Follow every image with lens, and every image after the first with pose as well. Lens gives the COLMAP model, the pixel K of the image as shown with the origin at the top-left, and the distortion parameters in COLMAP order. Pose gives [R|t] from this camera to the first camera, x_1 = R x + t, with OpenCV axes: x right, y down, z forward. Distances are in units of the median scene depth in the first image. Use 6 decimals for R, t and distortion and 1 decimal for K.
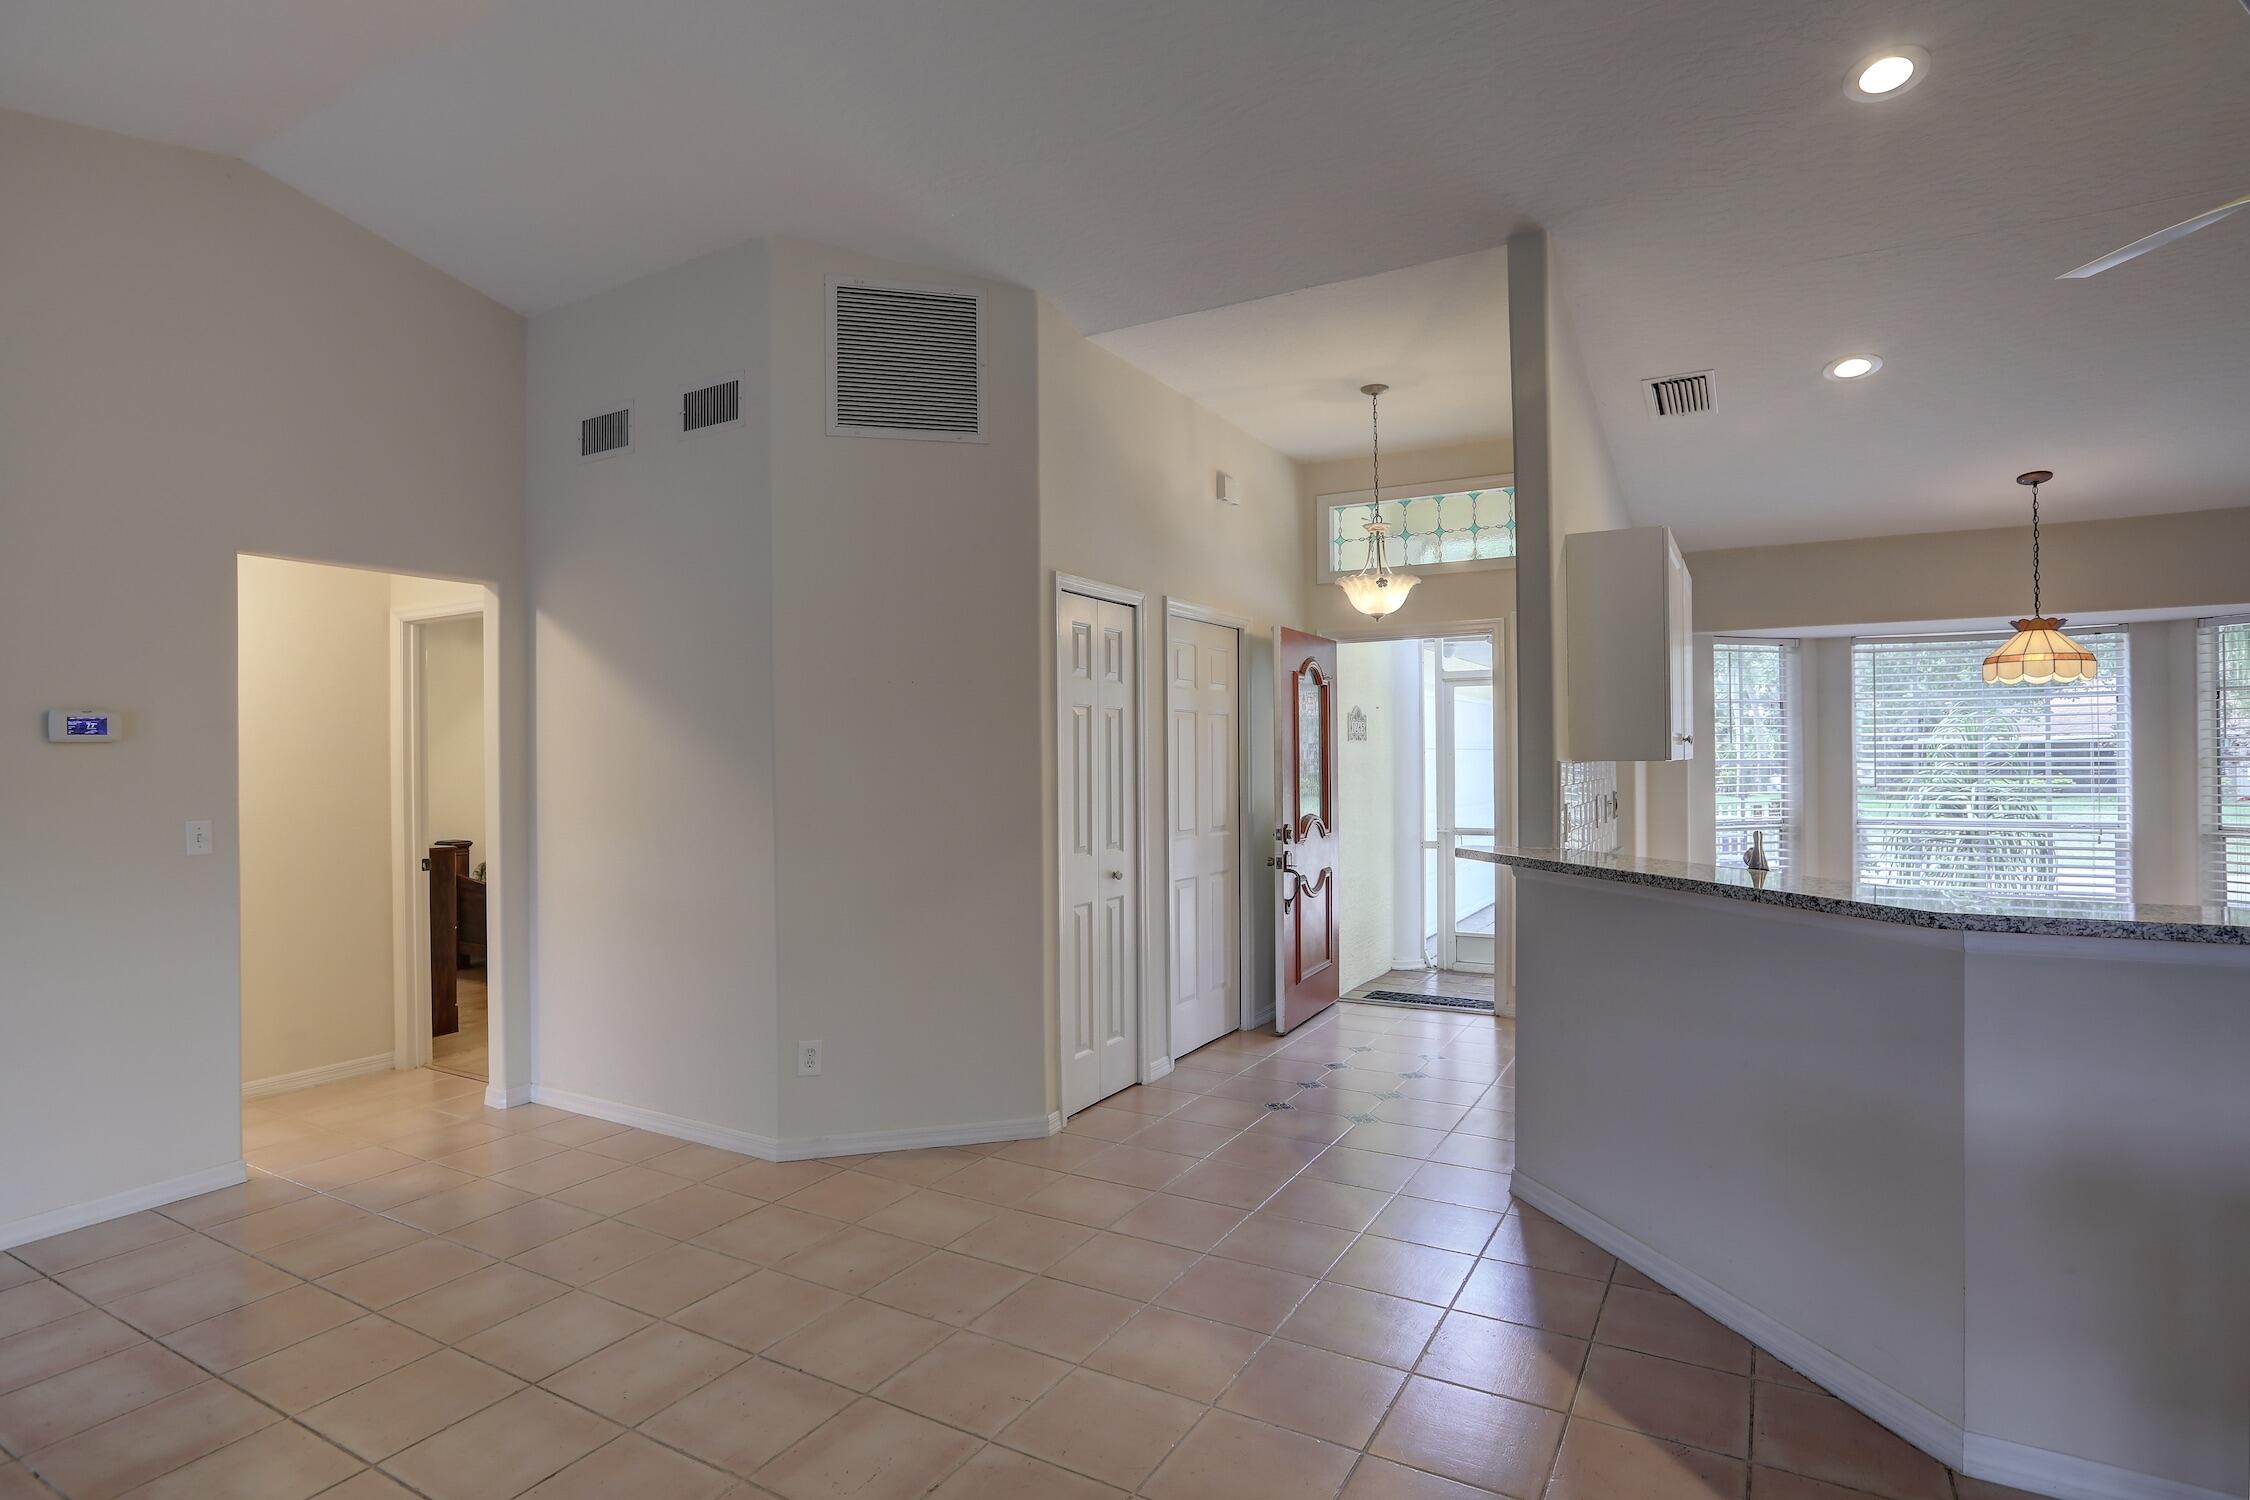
lens RADIAL K [[1140.8, 0, 1110.9], [0, 1140.8, 747.4], [0, 0, 1]] dist [-0.020507, 0.017334]
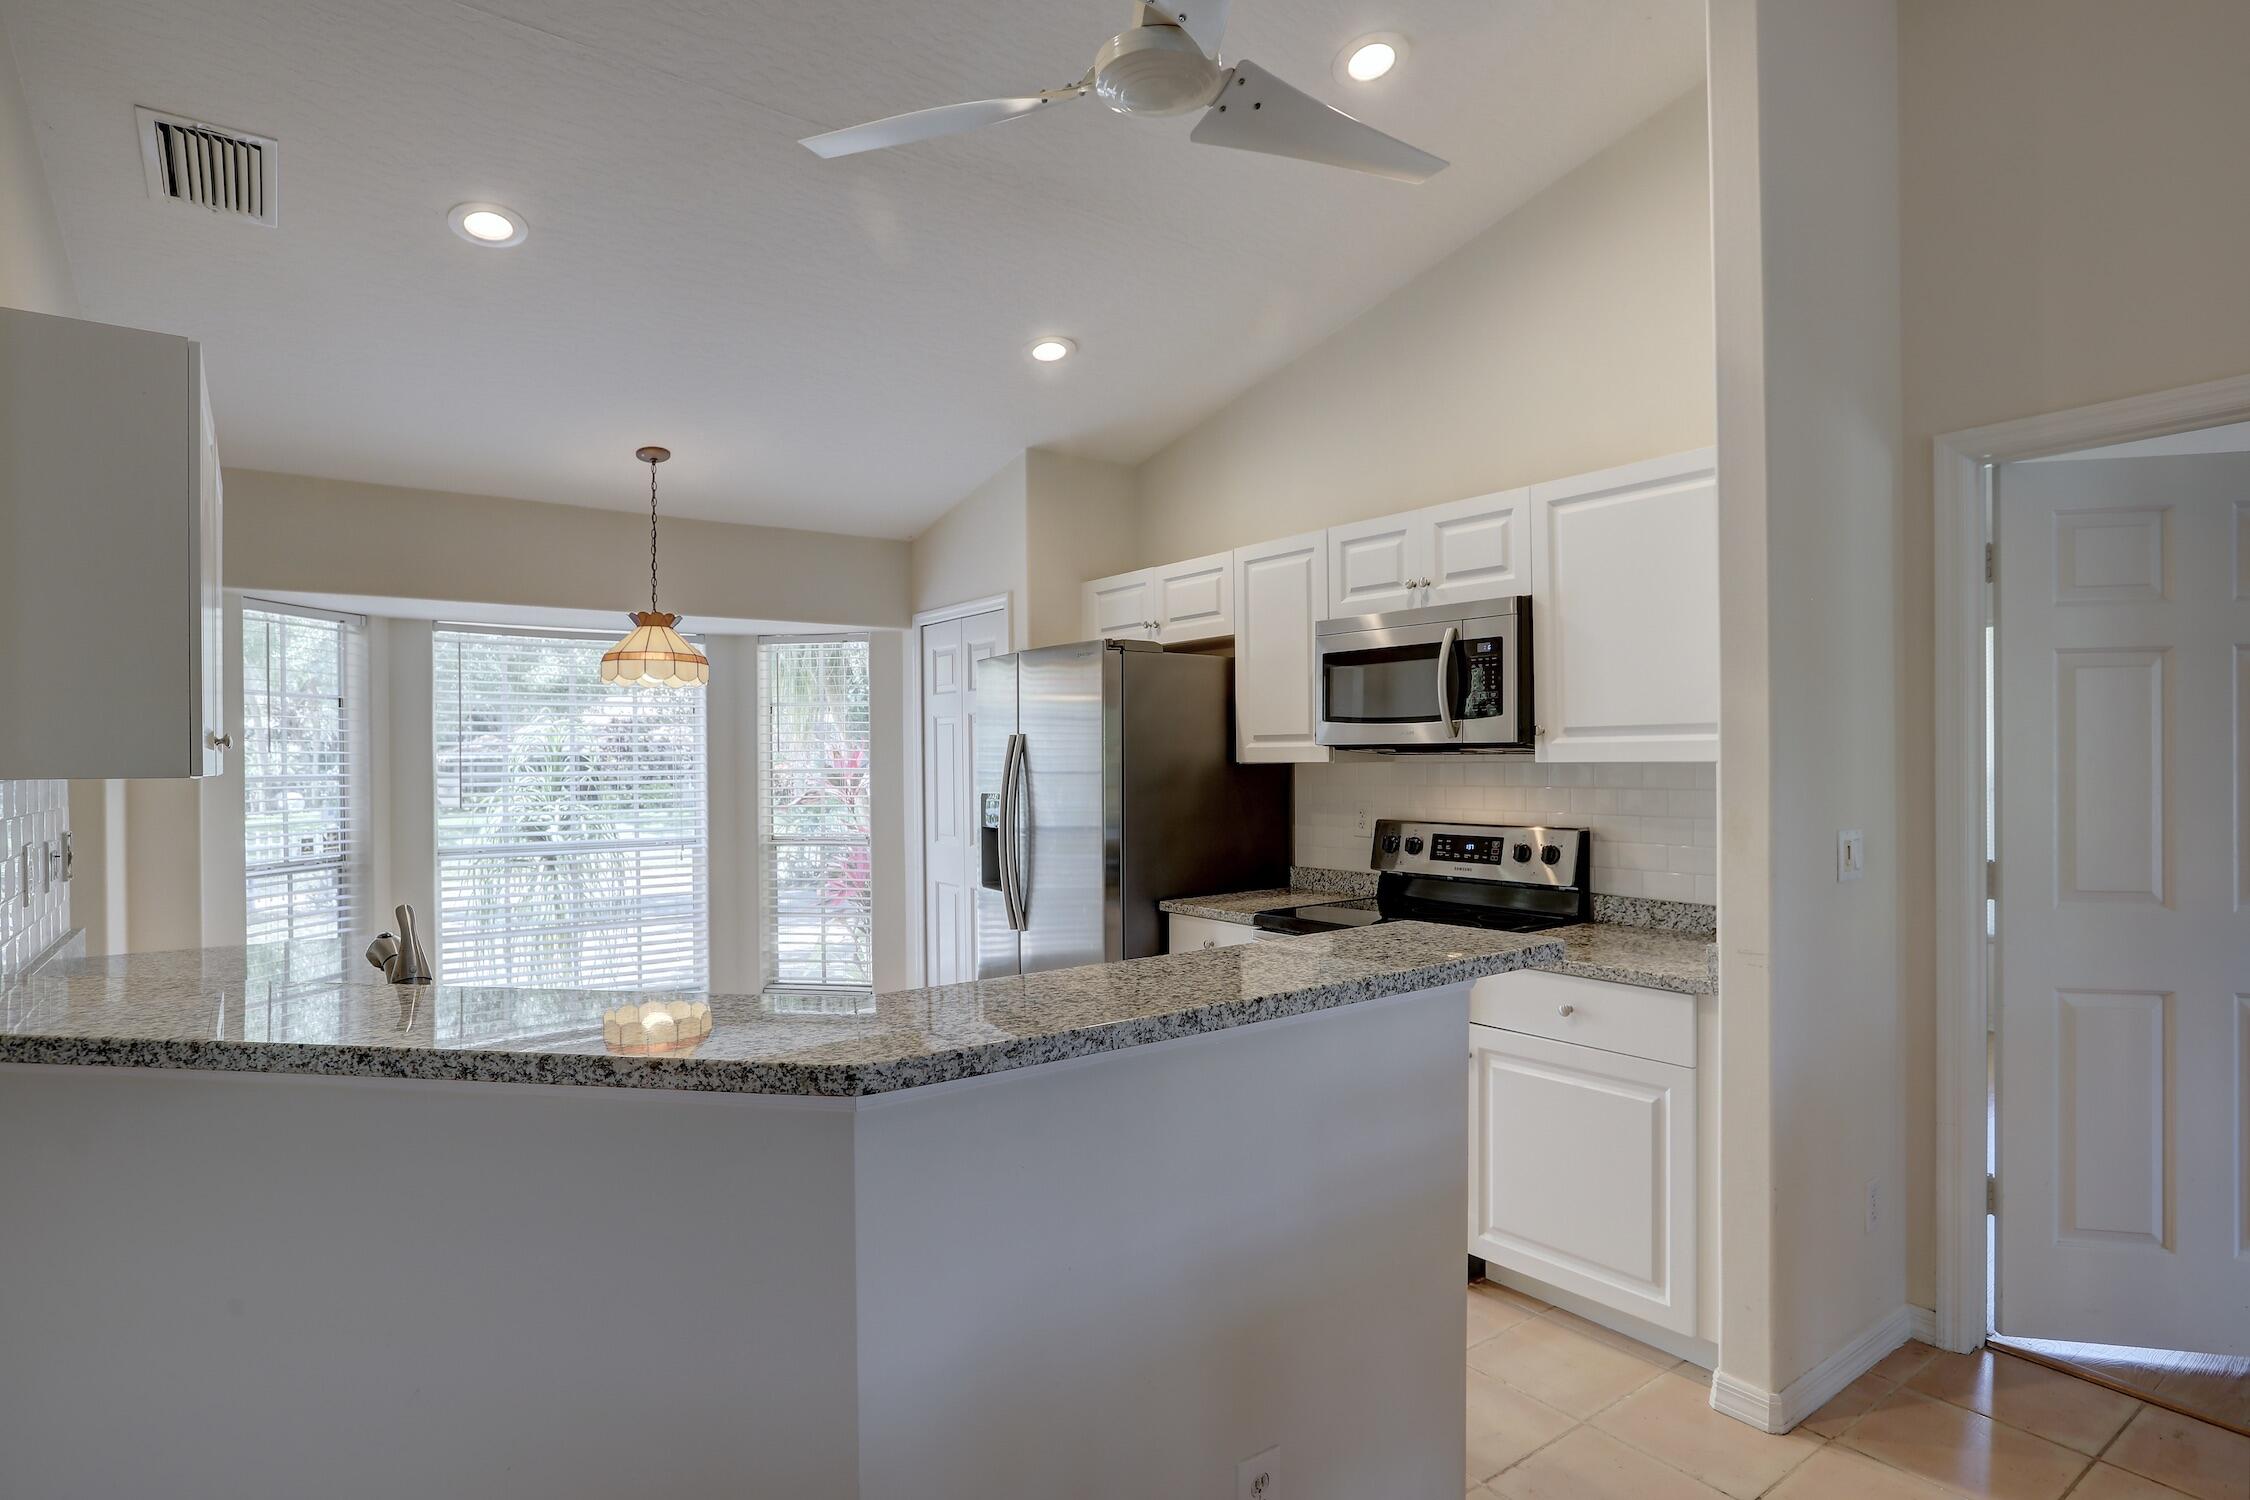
lens RADIAL K [[1205.1, 0, 1125.0], [0, 1205.1, 750.0], [0, 0, 1]] dist [-0.039900, 0.029356]
pose [[0.398751, 0.012567, 0.916973, 0.107368], [-0.000835, 0.999911, -0.013341, 0.005230], [-0.917059, 0.004554, 0.398726, 0.291889]]
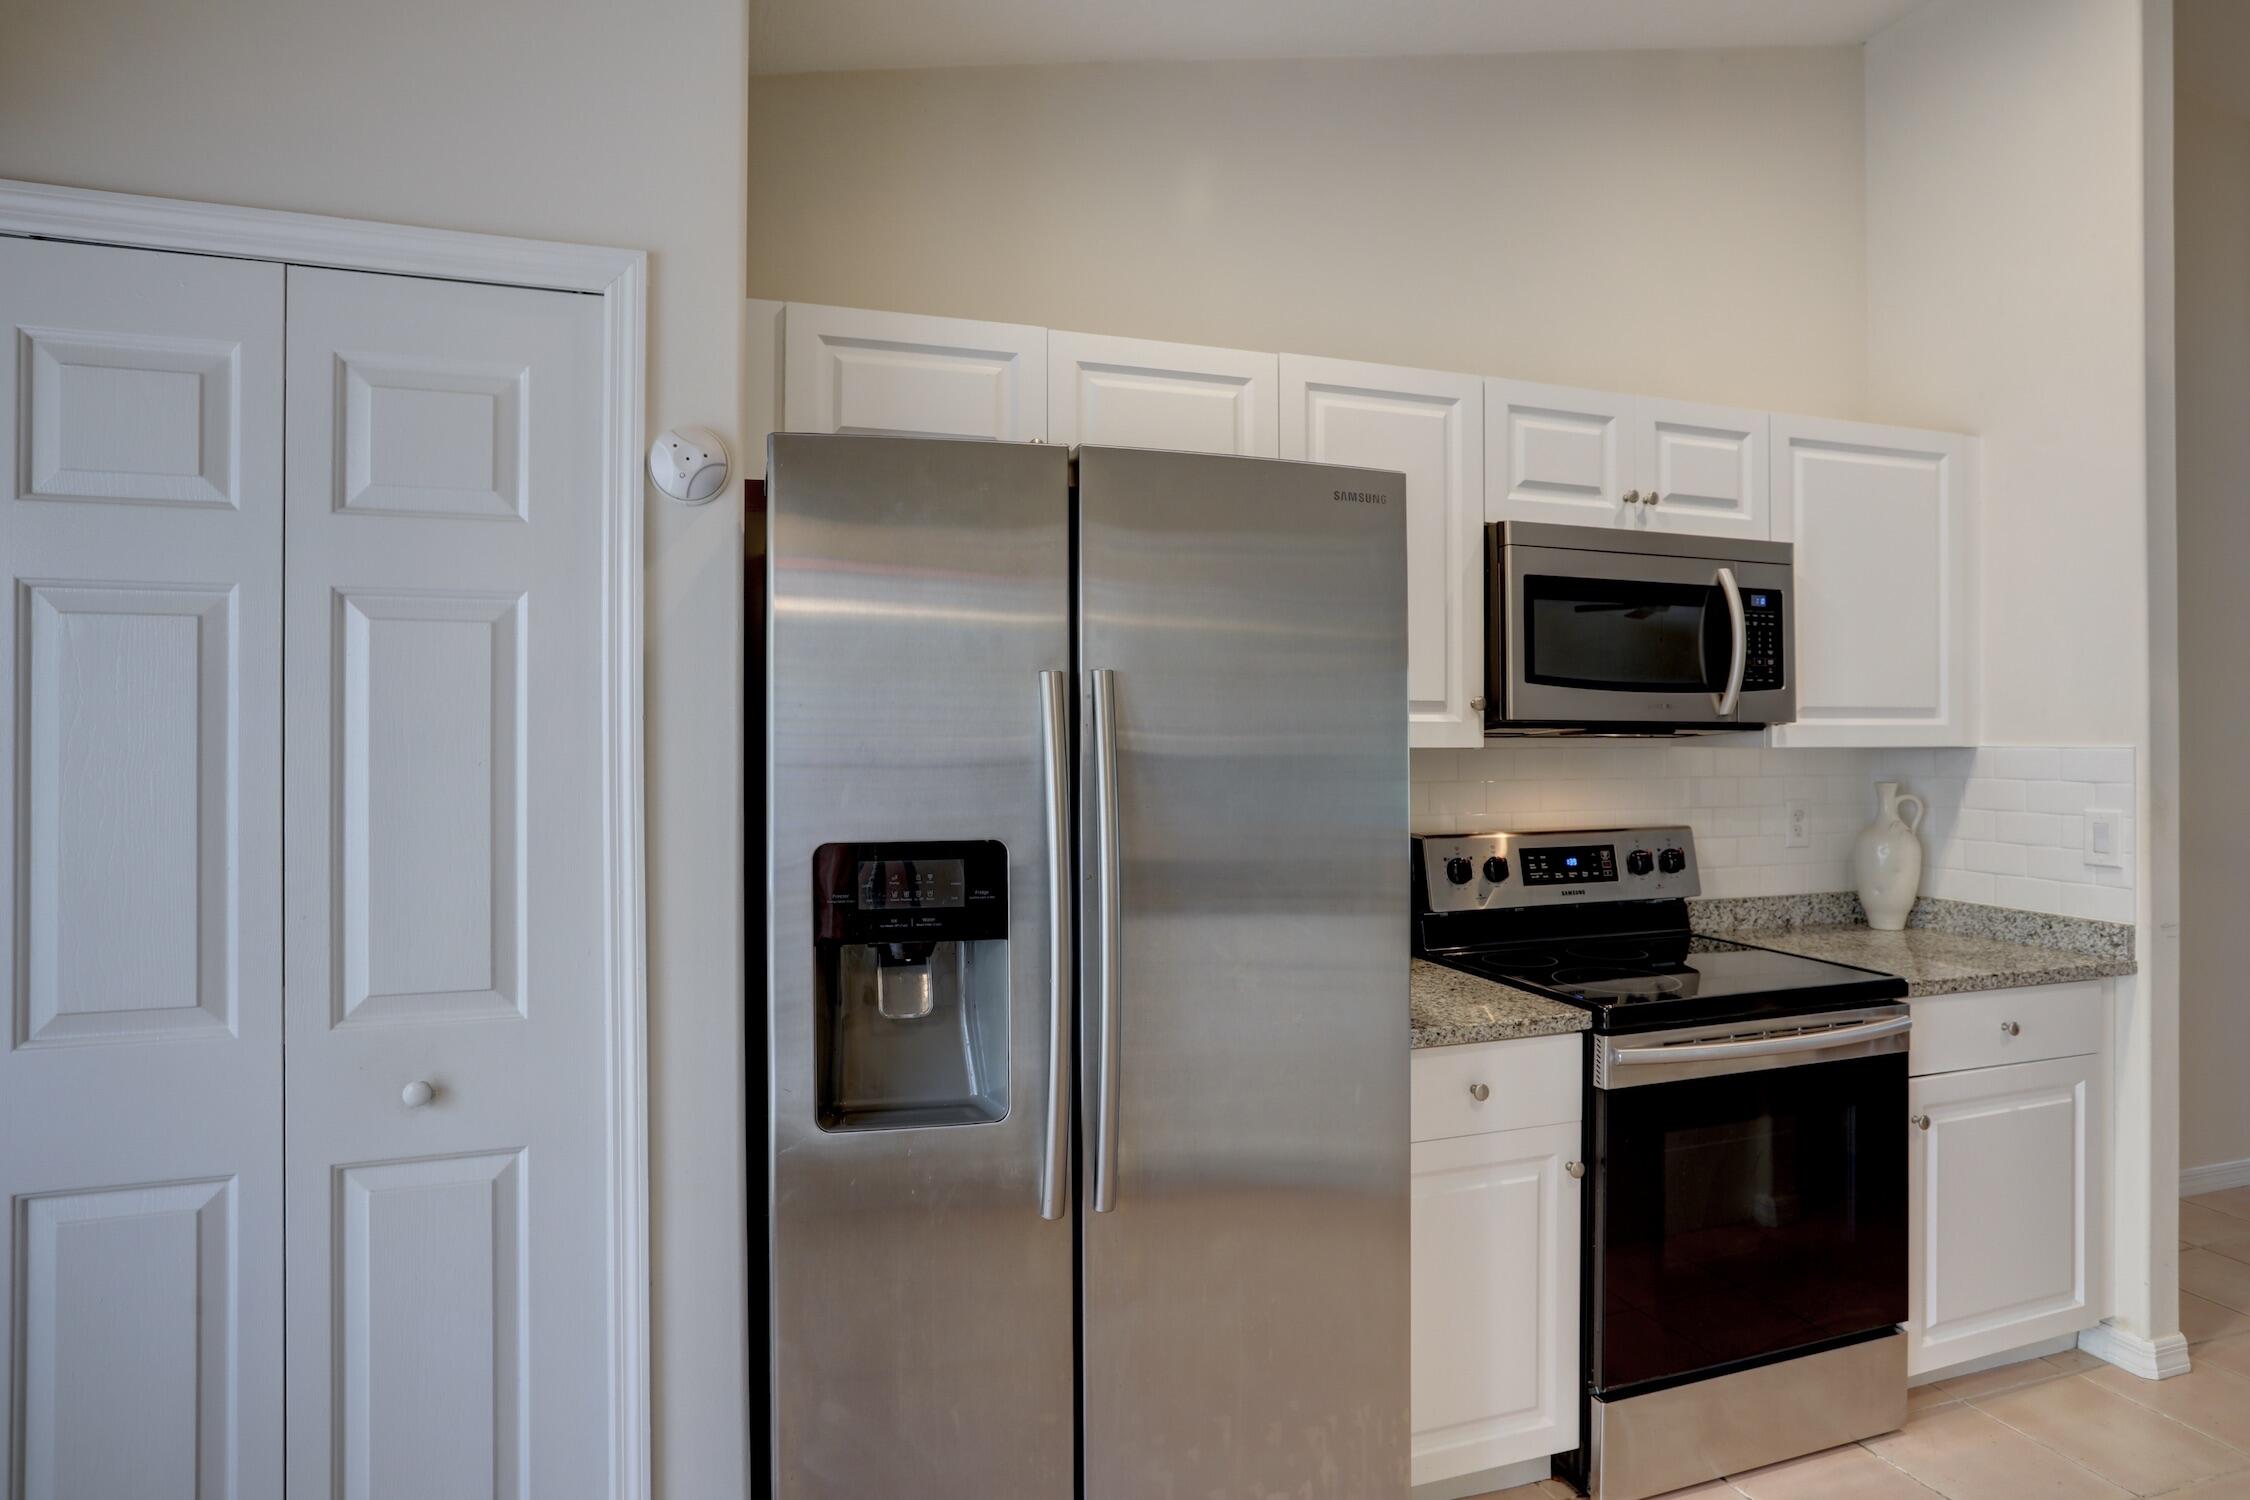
lens RADIAL K [[1293.9, 0, 1061.4], [0, 1293.9, 727.7], [0, 0, 1]] dist [-0.046956, 0.024223]
pose [[-0.771191, 0.017811, 0.636354, 0.680052], [0.004955, 0.999746, -0.021977, 0.005218], [-0.636584, -0.013796, -0.771084, 0.999947]]
